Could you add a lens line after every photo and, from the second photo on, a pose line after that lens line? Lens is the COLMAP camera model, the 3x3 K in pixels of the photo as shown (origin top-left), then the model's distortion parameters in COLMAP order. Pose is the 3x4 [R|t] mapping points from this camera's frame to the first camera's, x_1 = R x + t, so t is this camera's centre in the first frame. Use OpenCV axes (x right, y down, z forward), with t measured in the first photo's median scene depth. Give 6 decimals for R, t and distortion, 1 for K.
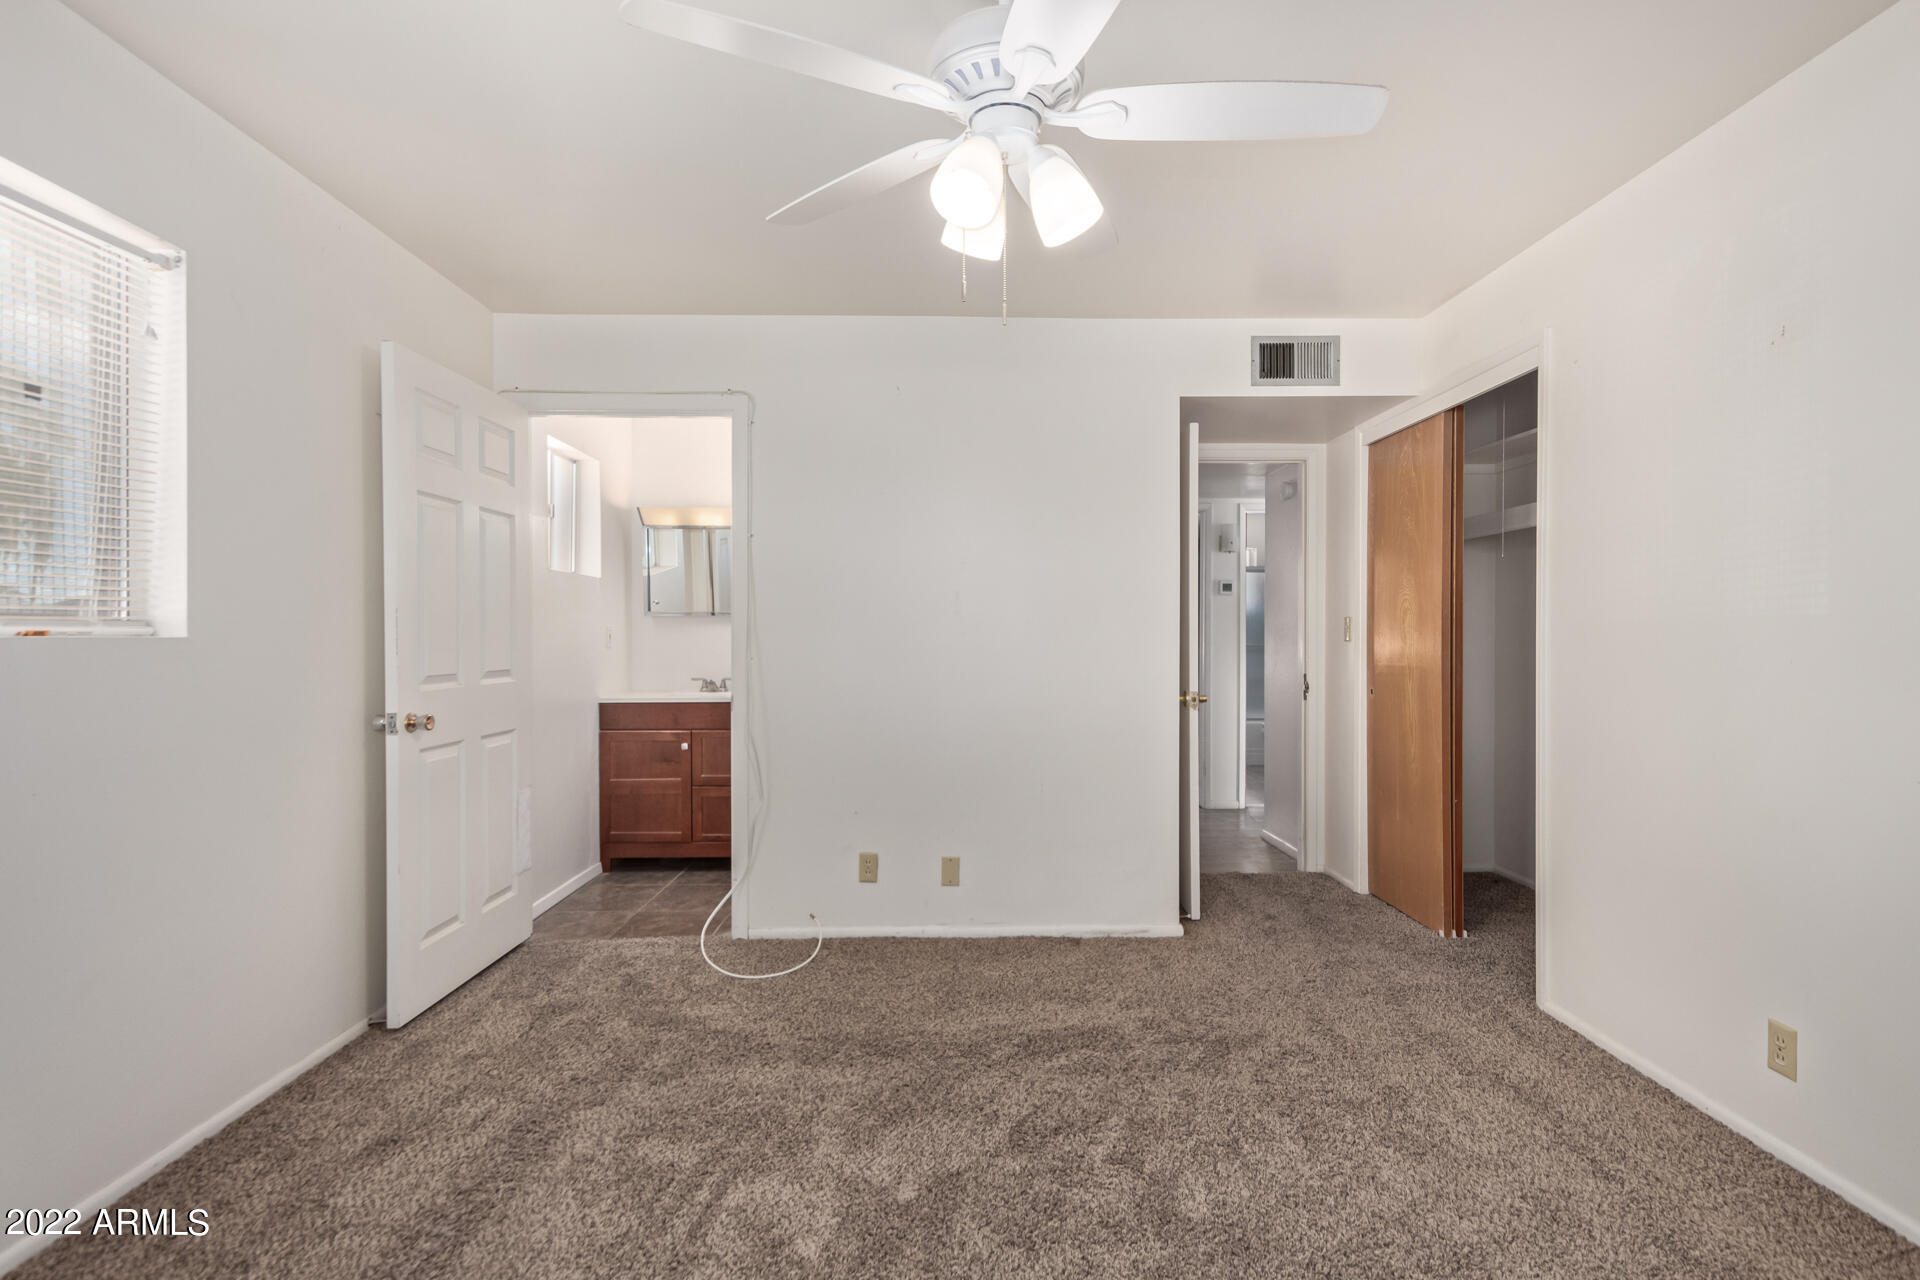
lens RADIAL K [[887.1, 0, 962.0], [0, 887.1, 648.6], [0, 0, 1]] dist [0.001311, -0.000636]
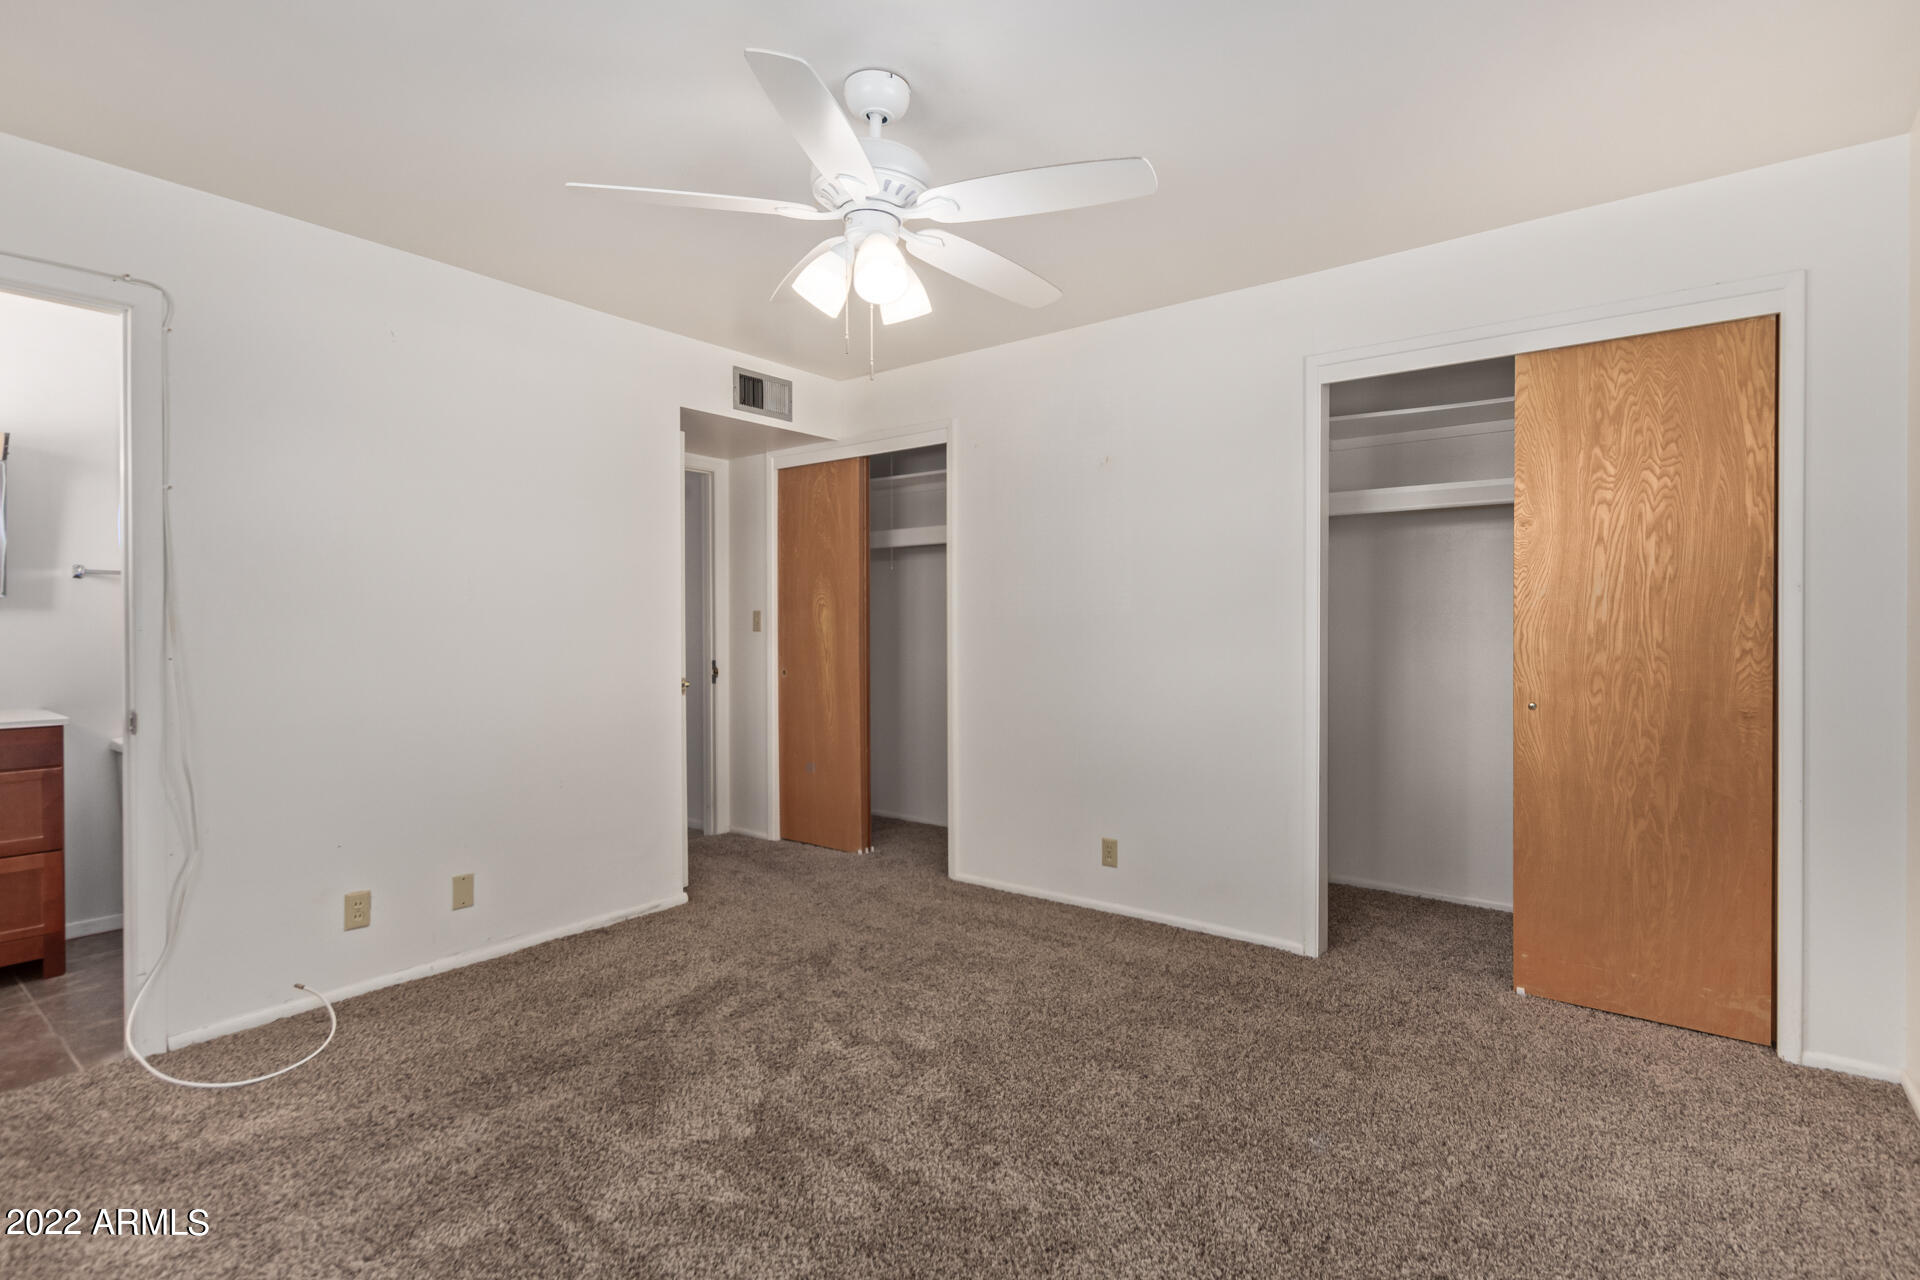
lens RADIAL K [[899.9, 0, 958.9], [0, 899.9, 645.3], [0, 0, 1]] dist [0.001828, -0.000513]
pose [[0.625641, -0.017536, 0.779914, -0.494926], [0.012726, 0.999844, 0.012273, -0.001430], [-0.780007, 0.002246, 0.625766, 0.056808]]
